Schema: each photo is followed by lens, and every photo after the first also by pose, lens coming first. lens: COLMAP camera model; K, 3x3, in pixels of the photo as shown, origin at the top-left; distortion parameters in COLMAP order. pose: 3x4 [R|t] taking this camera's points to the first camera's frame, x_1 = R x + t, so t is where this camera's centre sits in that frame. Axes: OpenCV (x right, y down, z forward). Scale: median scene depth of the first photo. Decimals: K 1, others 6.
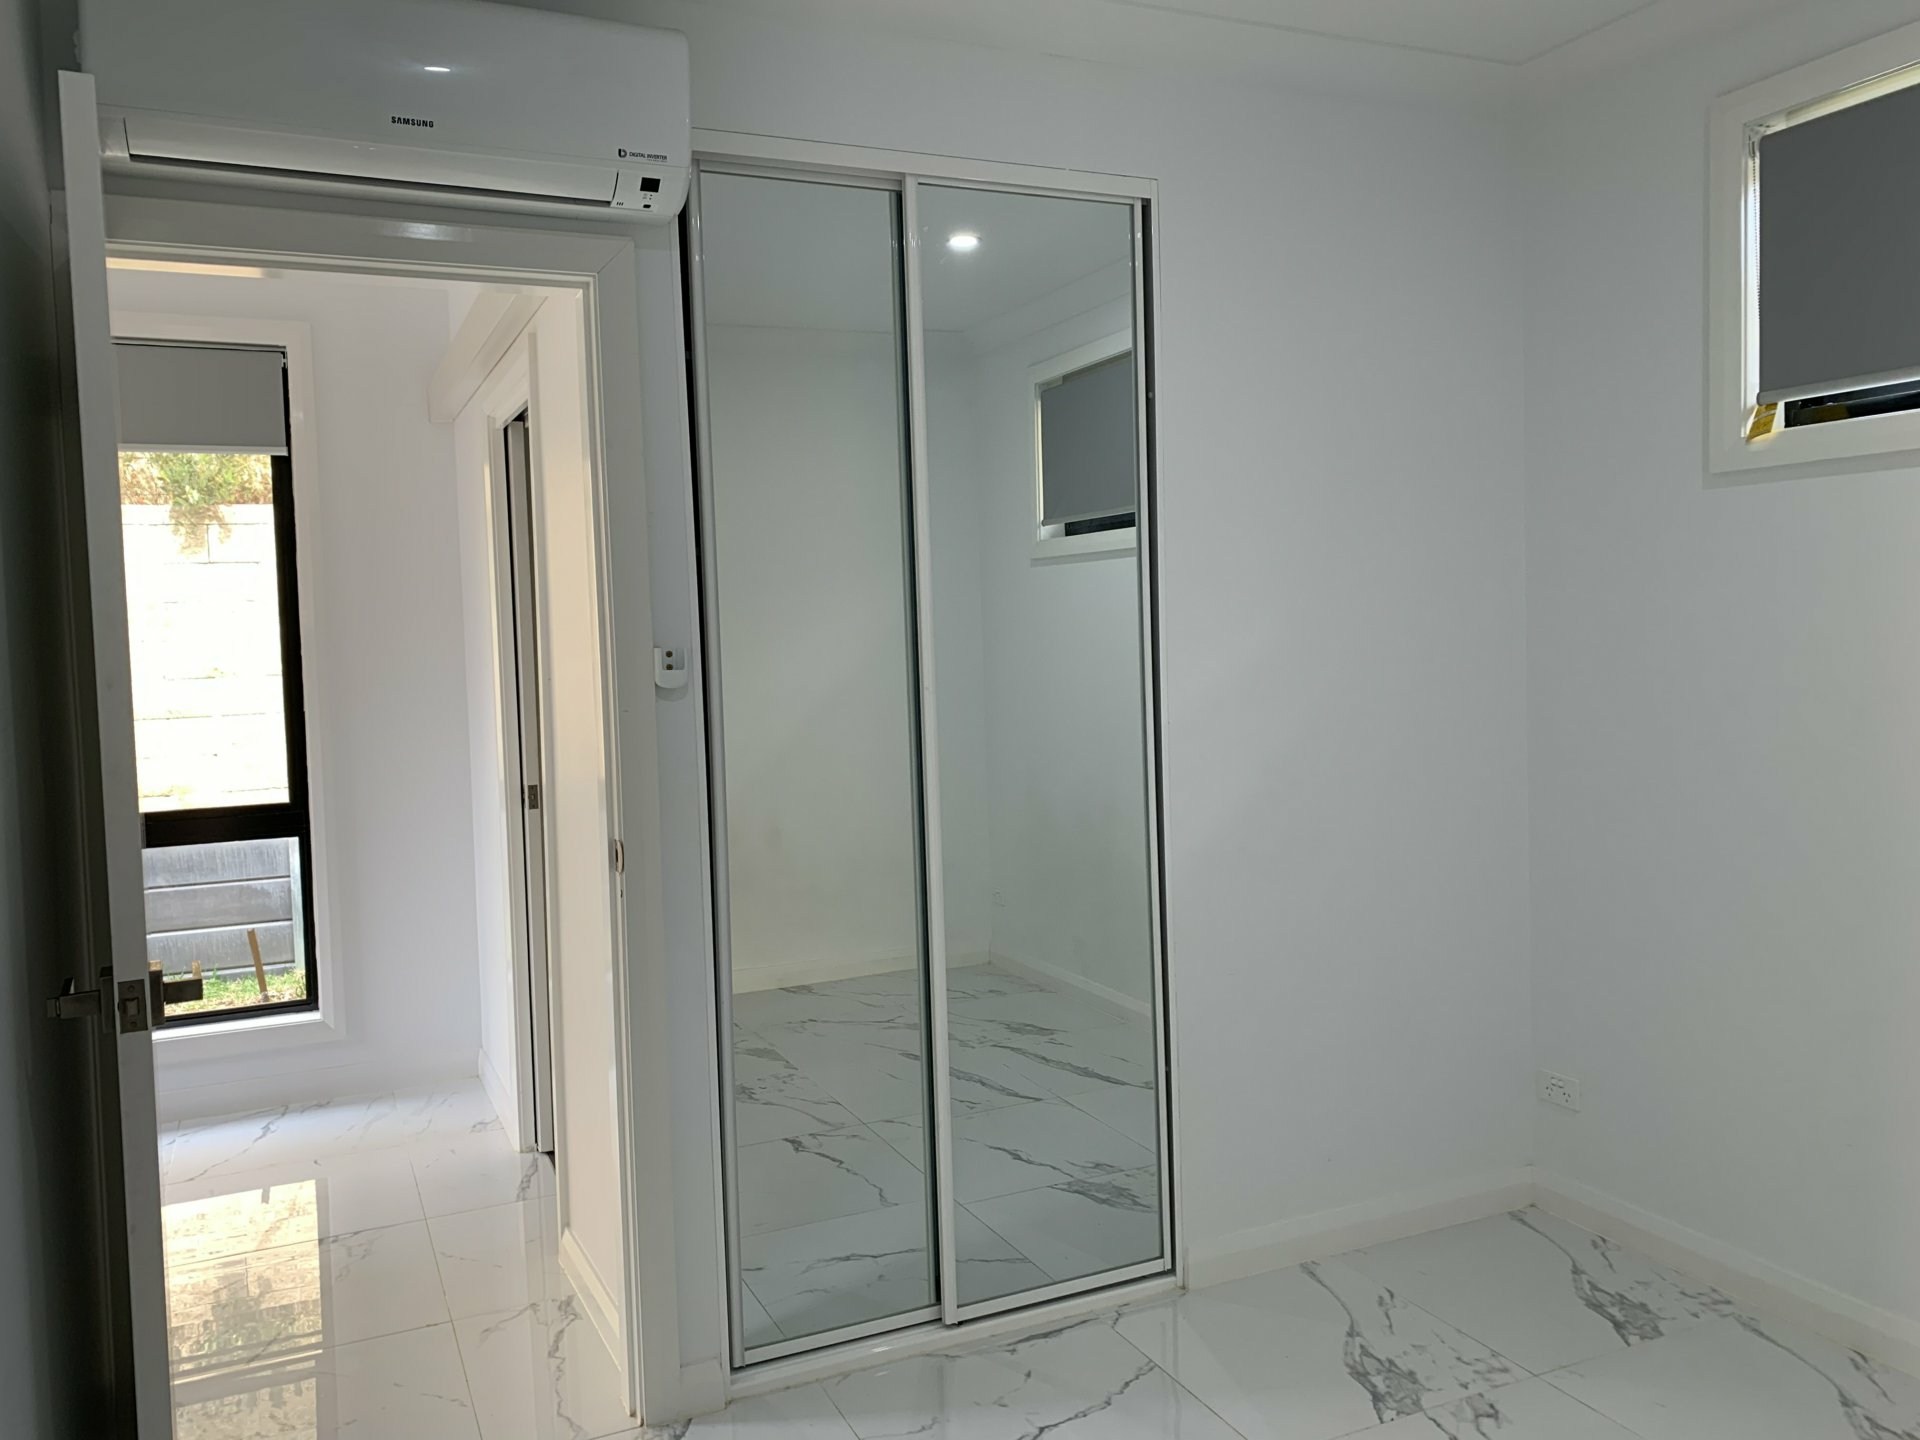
lens RADIAL K [[1457.0, 0, 961.1], [0, 1457.0, 707.9], [0, 0, 1]] dist [0.013734, -0.000960]
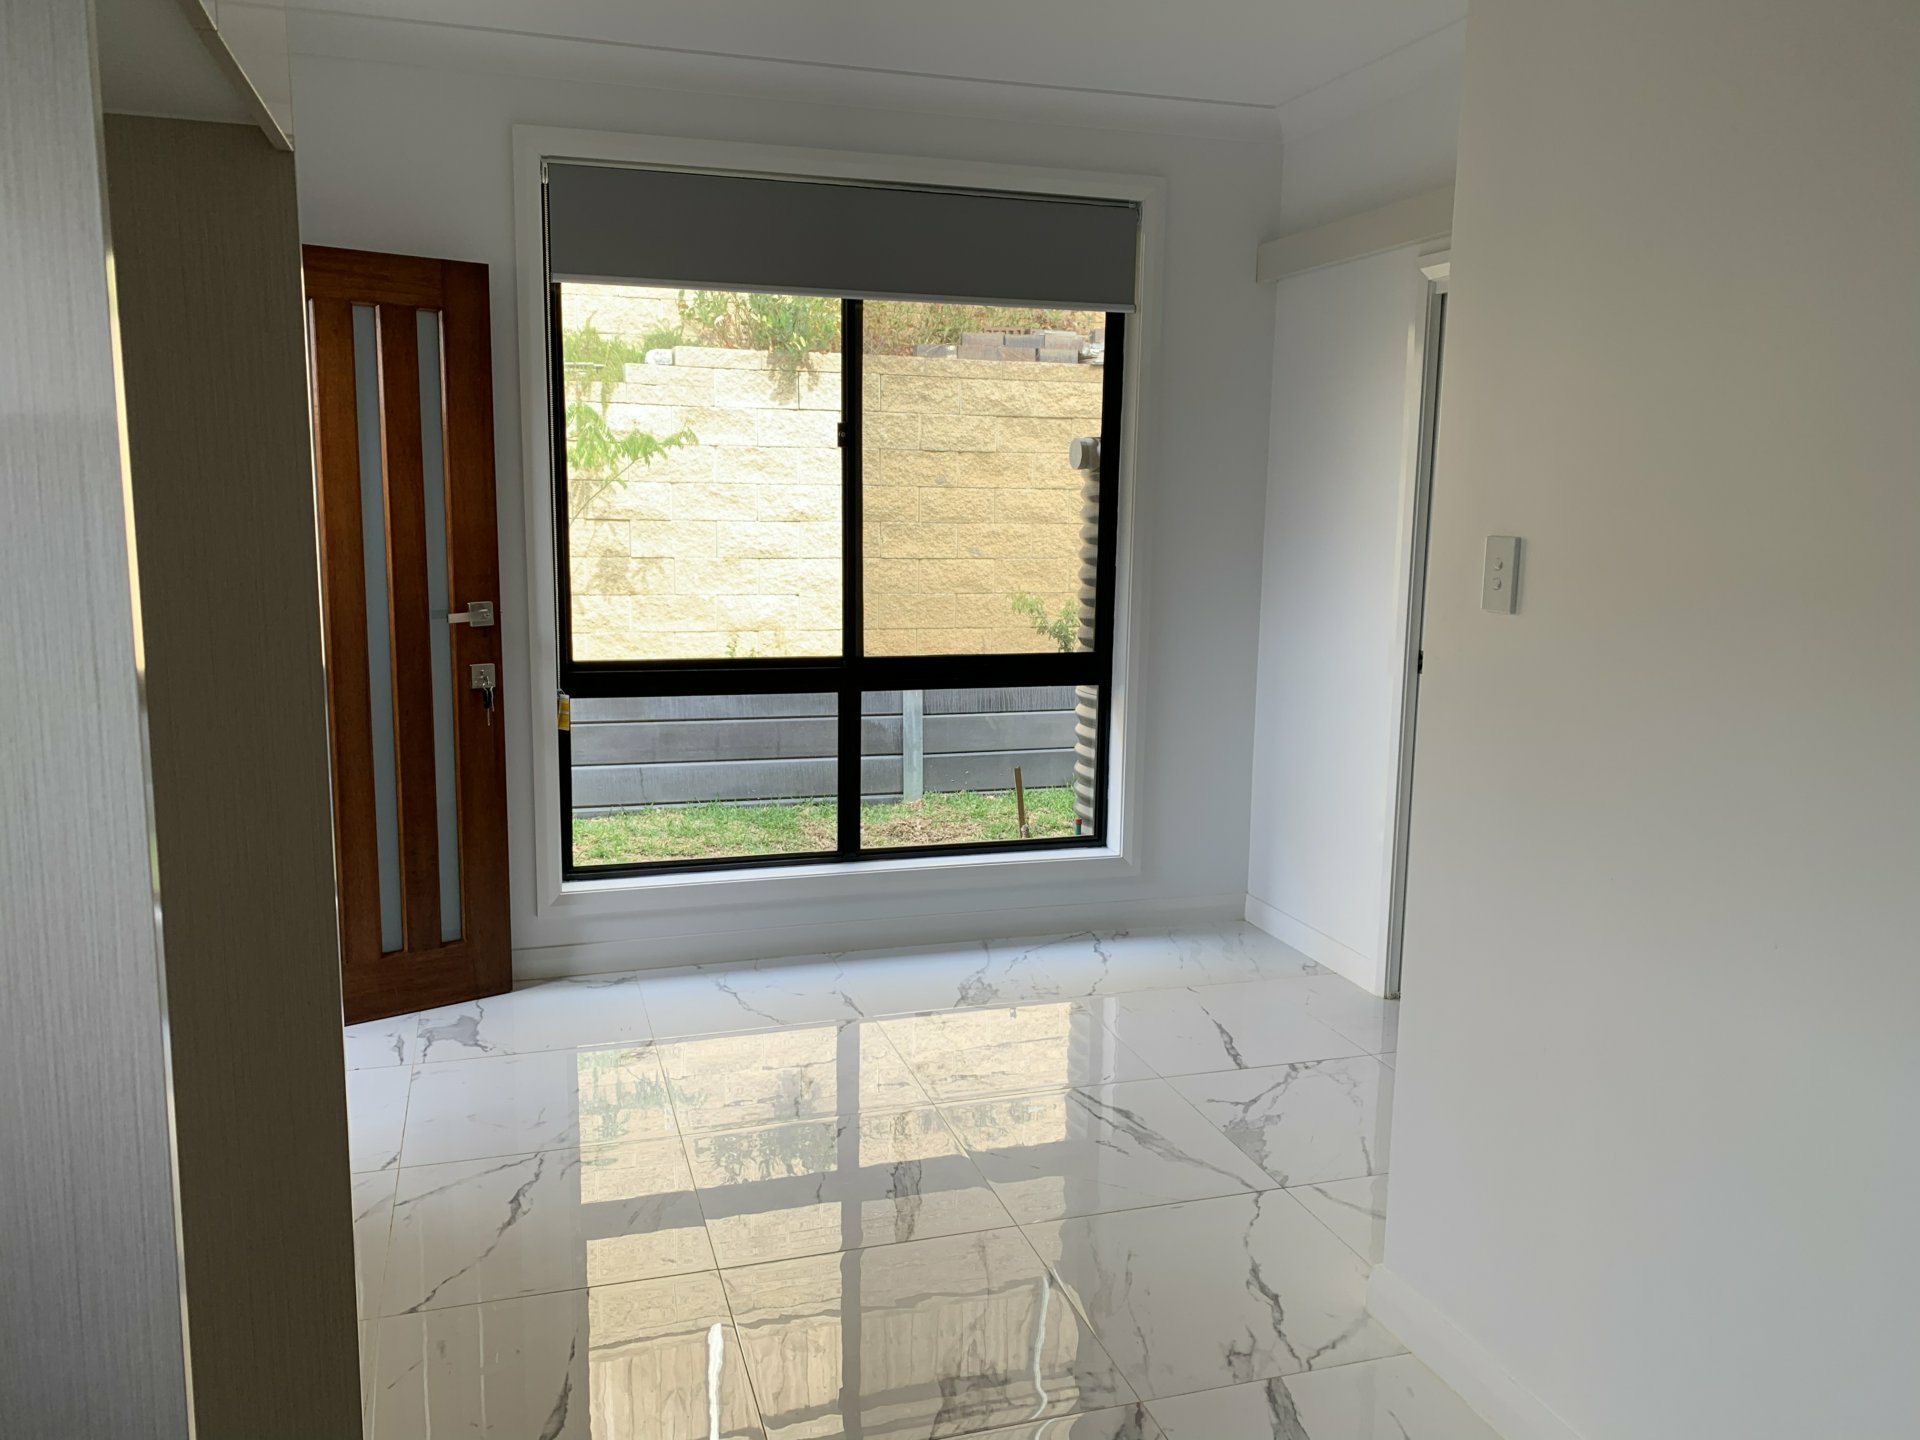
lens RADIAL K [[1457.0, 0, 959.2], [0, 1457.0, 727.7], [0, 0, 1]] dist [0.013734, -0.000960]
pose [[0.989830, 0.070760, -0.123407, -0.417532], [-0.057171, 0.992243, 0.110383, 0.008390], [0.130260, -0.102206, 0.986198, -0.056184]]
